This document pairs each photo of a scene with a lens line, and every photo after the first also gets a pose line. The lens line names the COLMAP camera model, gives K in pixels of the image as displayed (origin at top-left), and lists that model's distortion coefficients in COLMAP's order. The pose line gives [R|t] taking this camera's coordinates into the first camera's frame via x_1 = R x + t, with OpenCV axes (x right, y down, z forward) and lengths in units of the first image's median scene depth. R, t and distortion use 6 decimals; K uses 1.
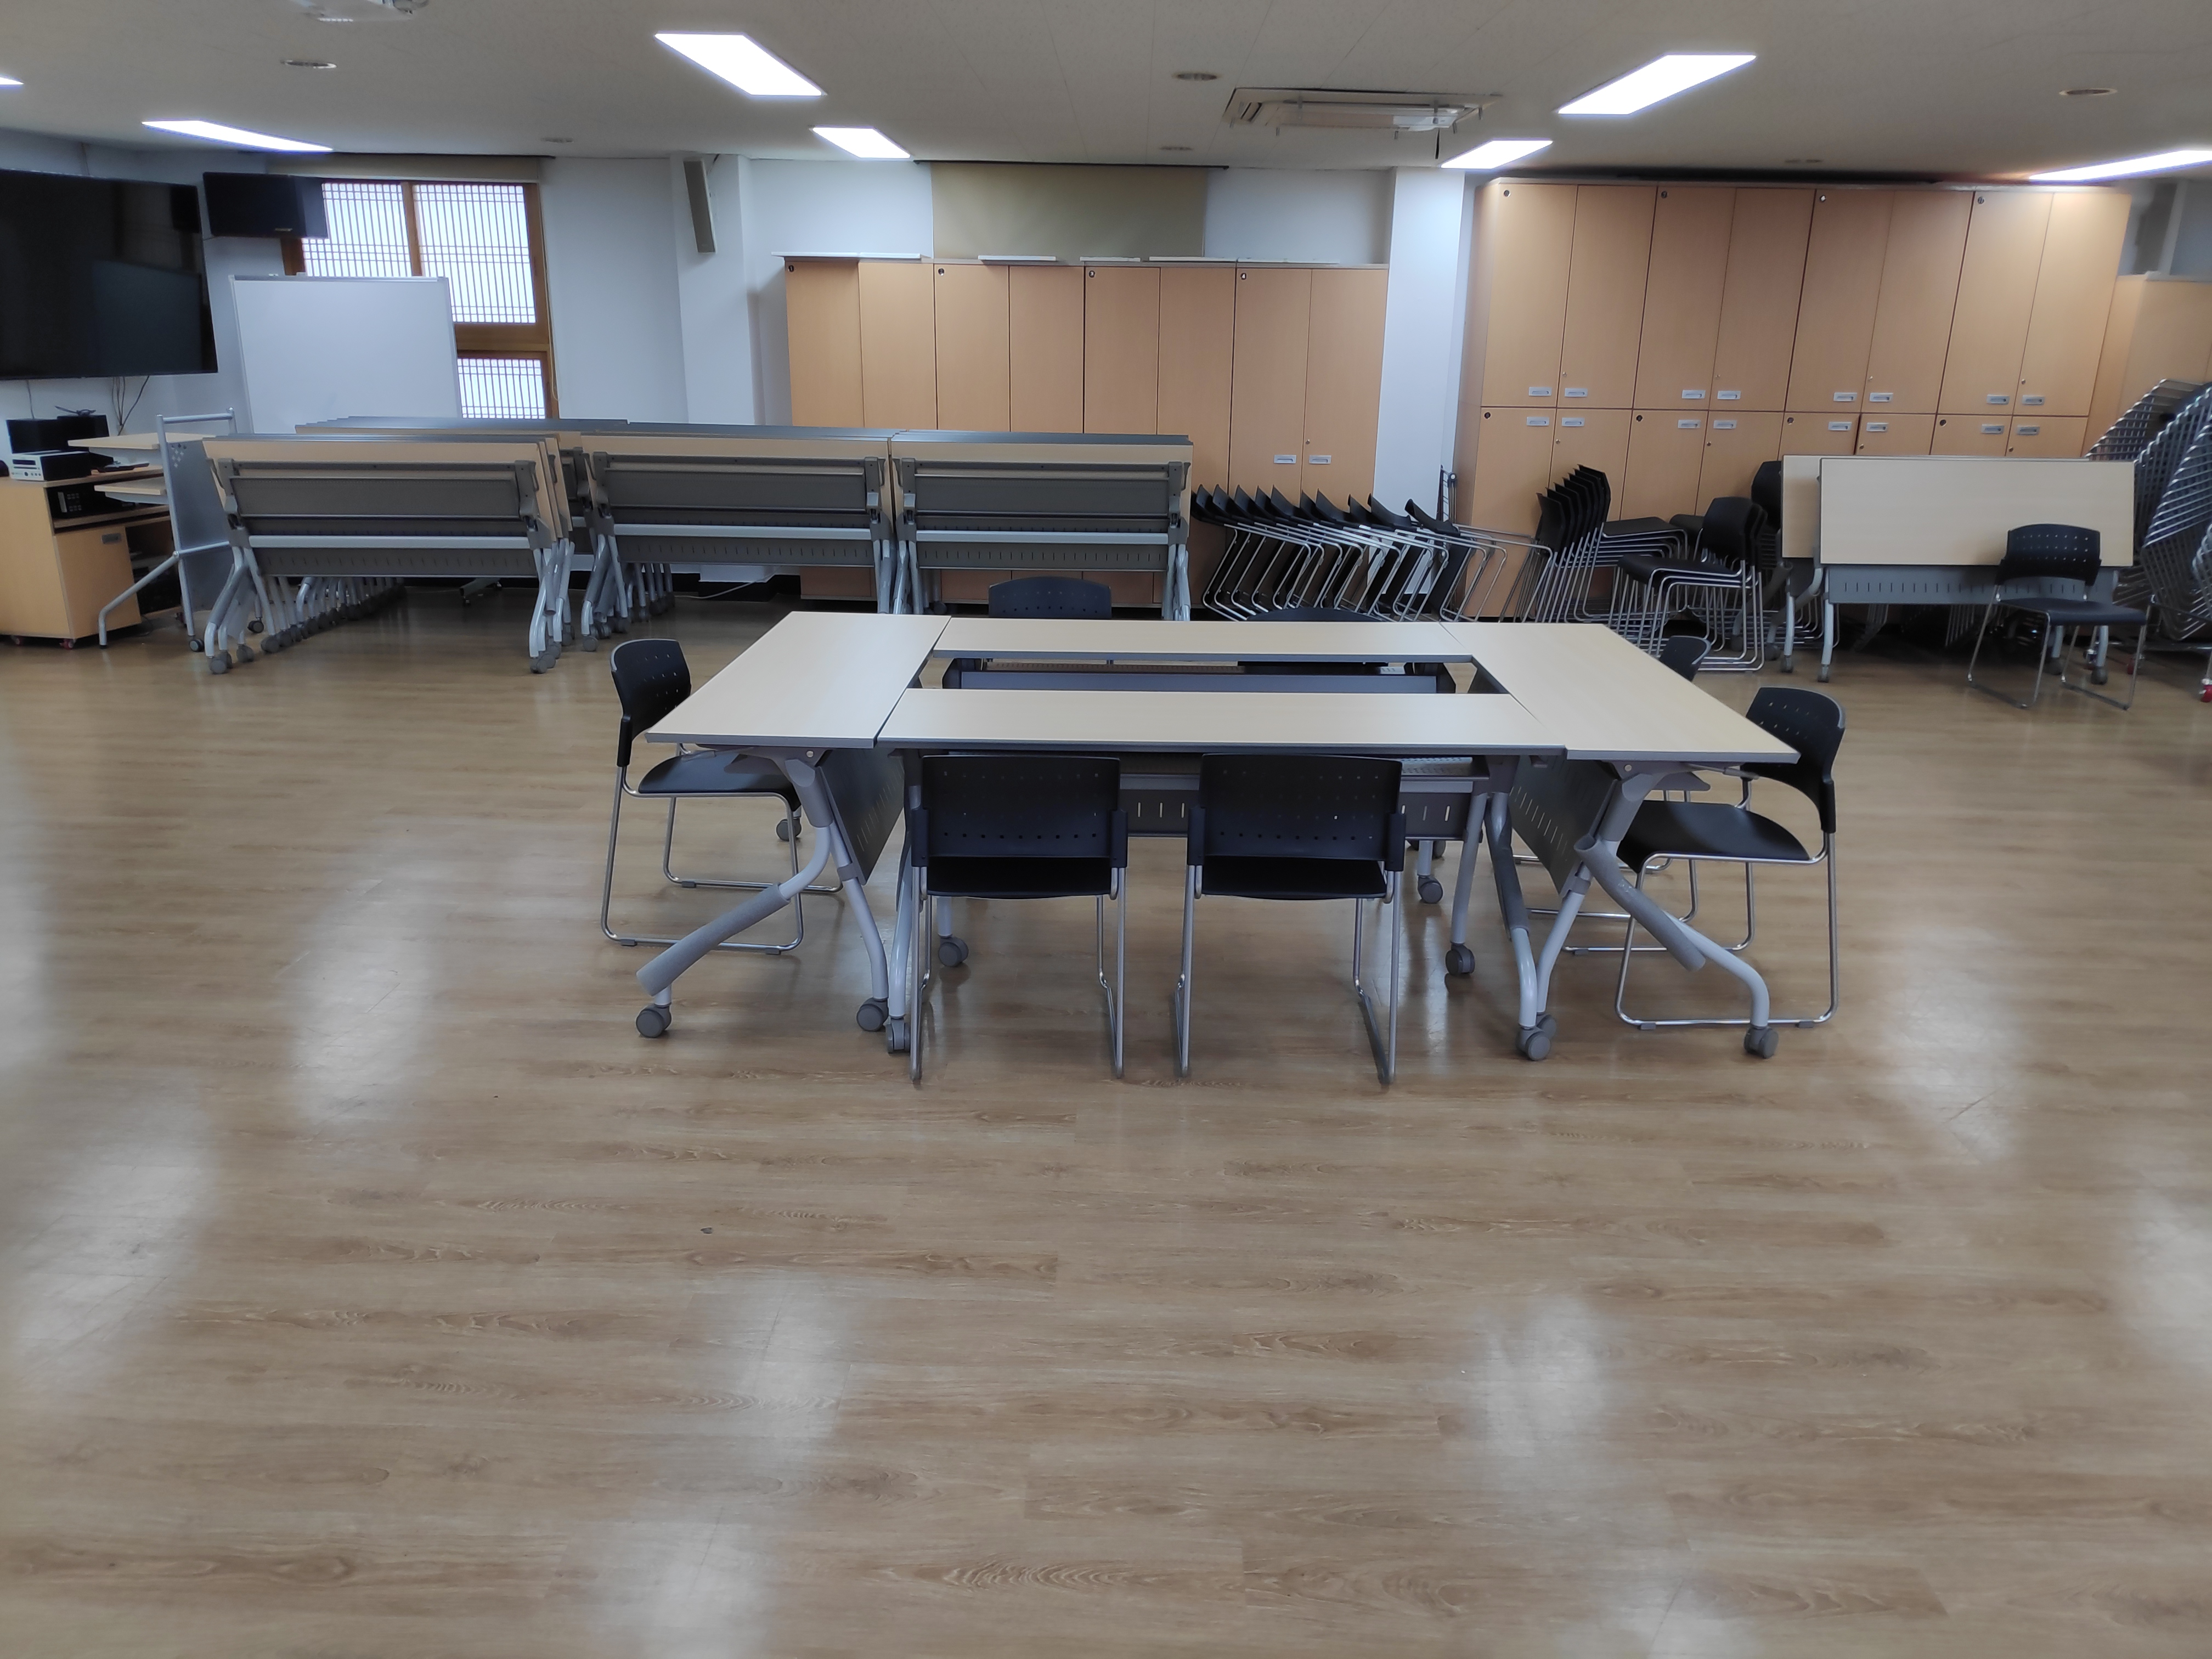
lens RADIAL K [[1546.4, 0, 1106.0], [0, 1546.4, 829.5], [0, 0, 1]] dist [-0.000967, -0.007350]
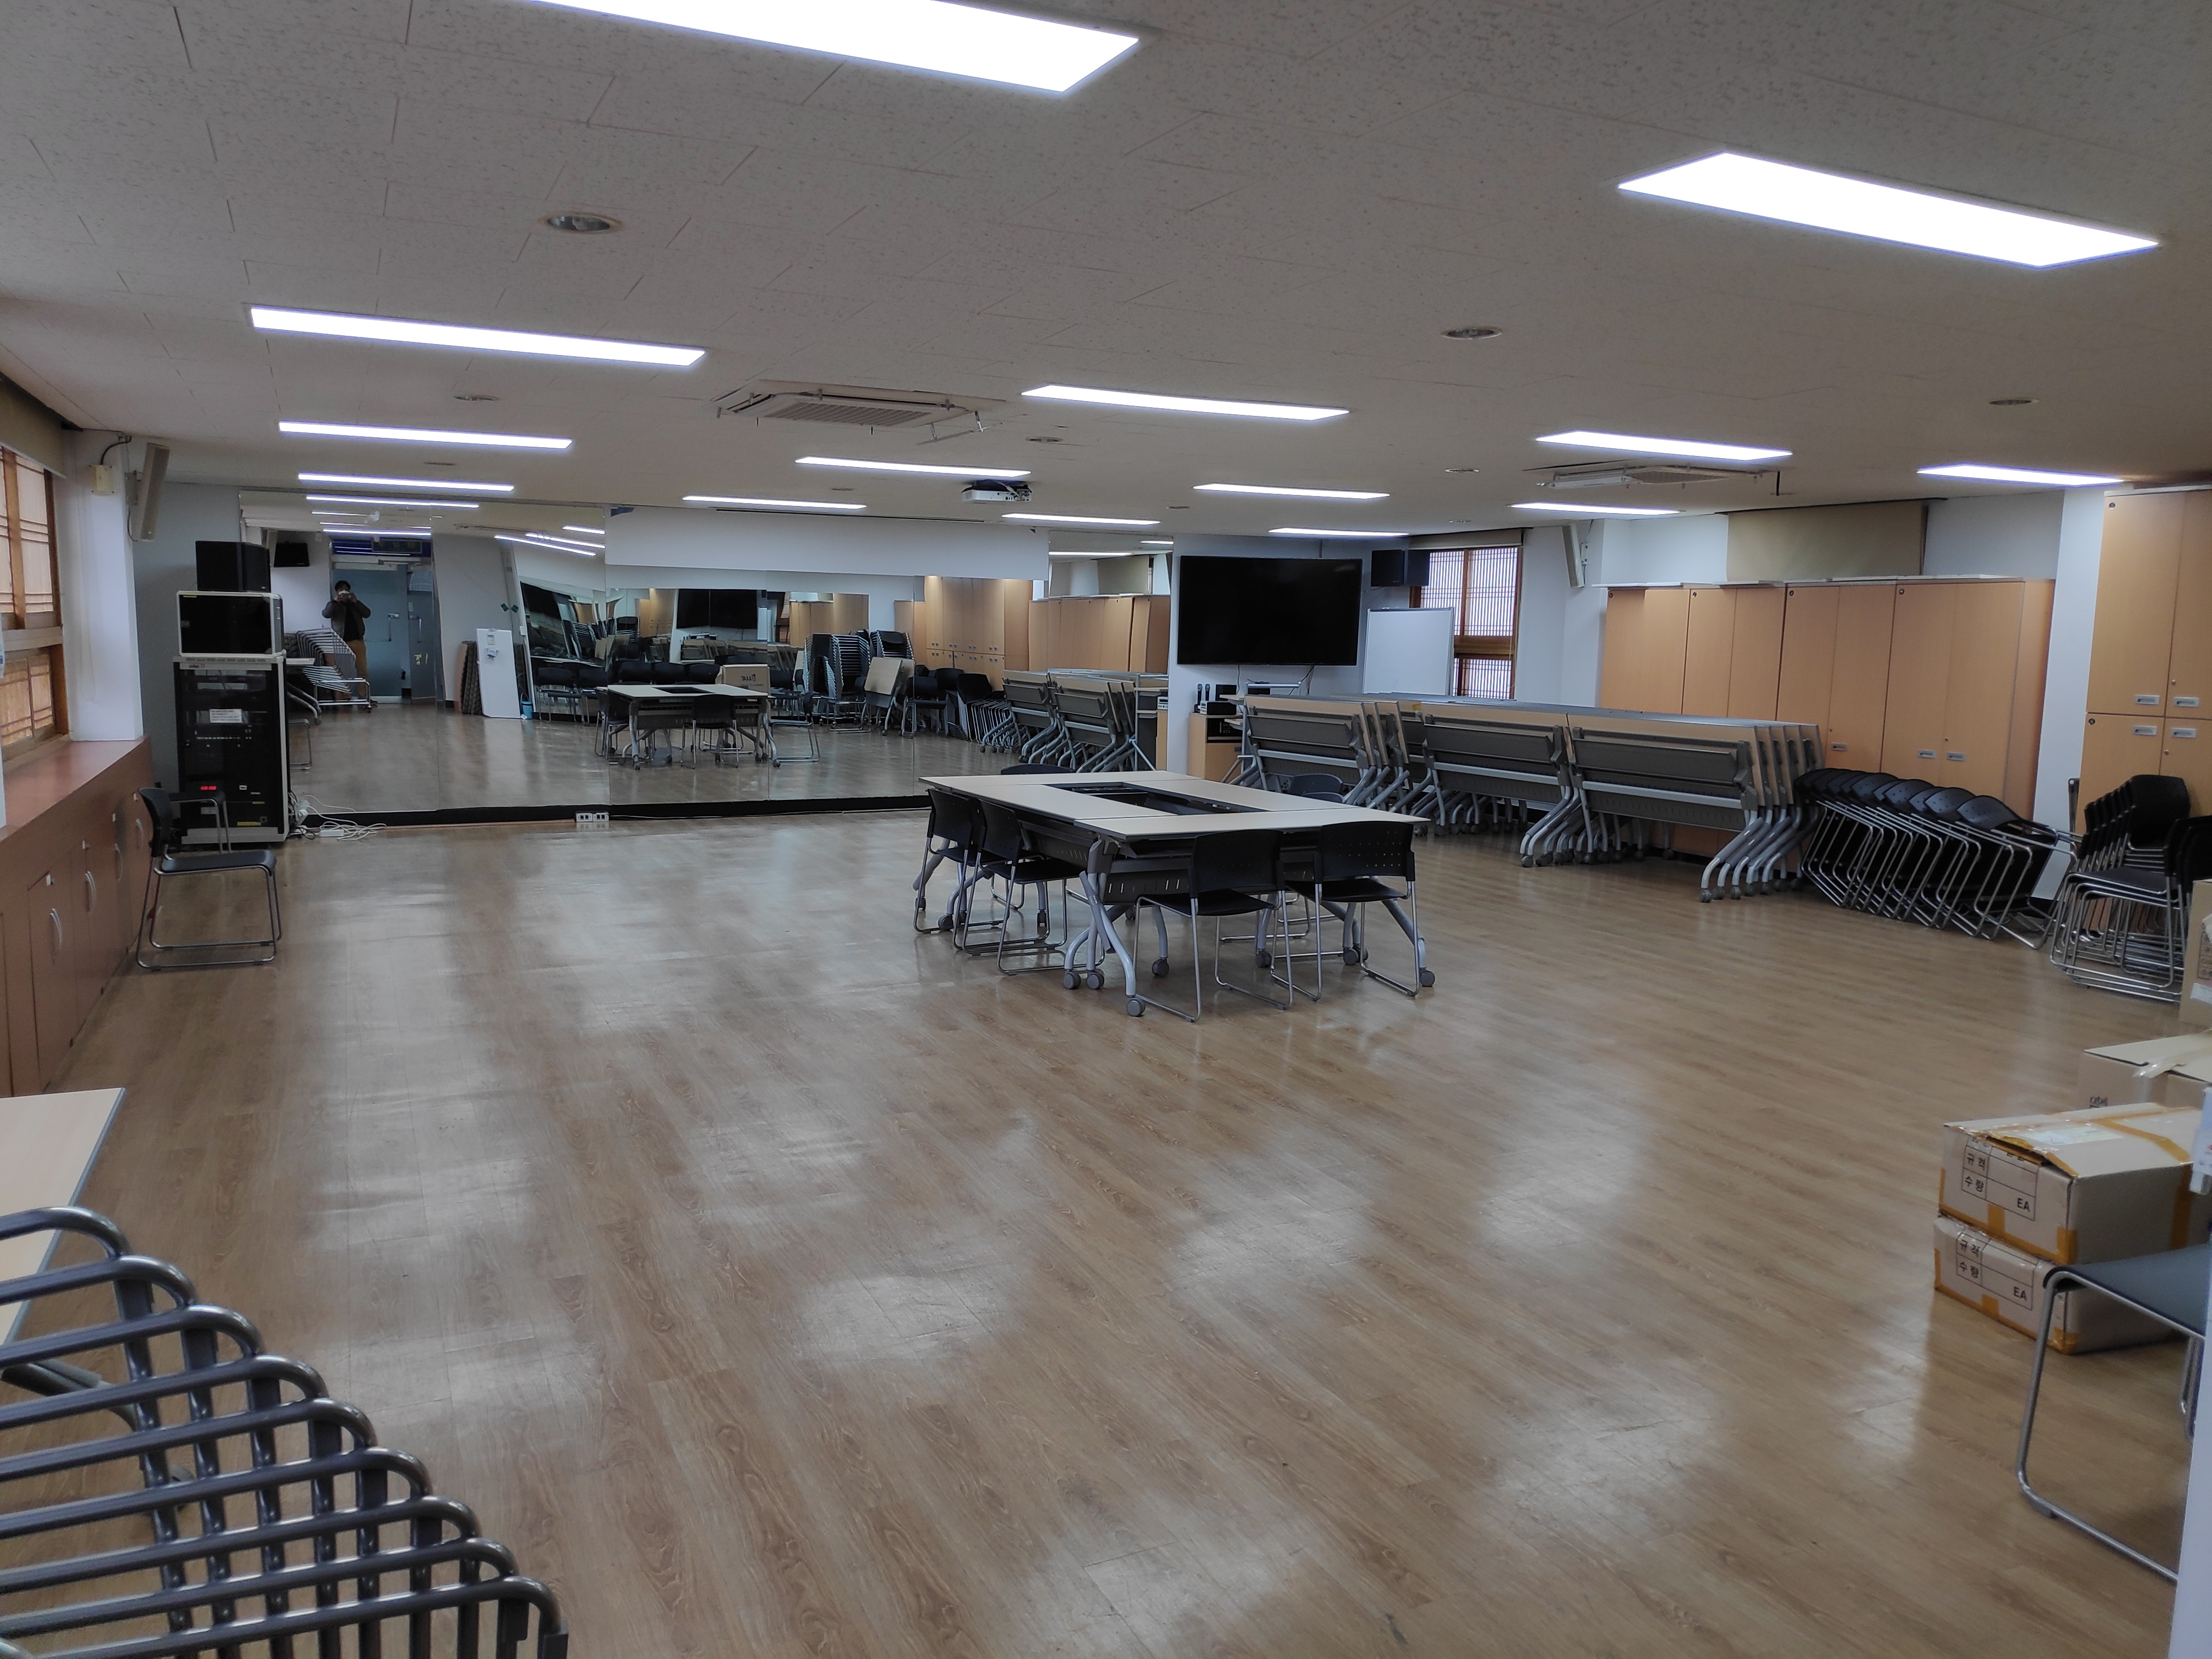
lens RADIAL K [[1546.4, 0, 1106.0], [0, 1546.4, 829.5], [0, 0, 1]] dist [-0.000967, -0.007350]
pose [[0.443834, 0.101937, -0.890292, 0.831562], [-0.282359, 0.958809, -0.030981, 0.001972], [0.850461, 0.265132, 0.454335, 0.060840]]
